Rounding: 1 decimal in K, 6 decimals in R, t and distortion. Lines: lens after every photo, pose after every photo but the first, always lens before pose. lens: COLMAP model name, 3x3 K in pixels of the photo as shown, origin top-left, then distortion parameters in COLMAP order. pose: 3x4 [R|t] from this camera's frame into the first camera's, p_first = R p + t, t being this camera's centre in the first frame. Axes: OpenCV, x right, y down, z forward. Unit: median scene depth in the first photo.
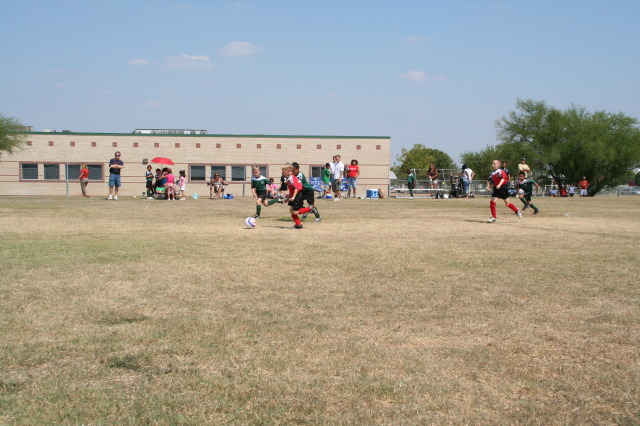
lens RADIAL K [[832.7, 0, 323.5], [0, 832.7, 212.2], [0, 0, 1]] dist [0.034324, 0.000000]
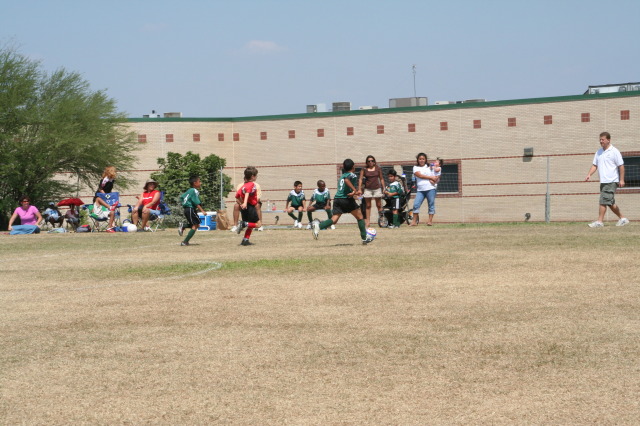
lens RADIAL K [[1840.1, 0, 314.0], [0, 1840.1, 209.2], [0, 0, 1]] dist [0.797874, 0.000000]
pose [[0.754977, -0.023031, -0.655347, 0.434282], [0.008301, 0.999639, -0.025568, 0.001345], [0.655699, 0.013863, 0.754895, 0.051123]]
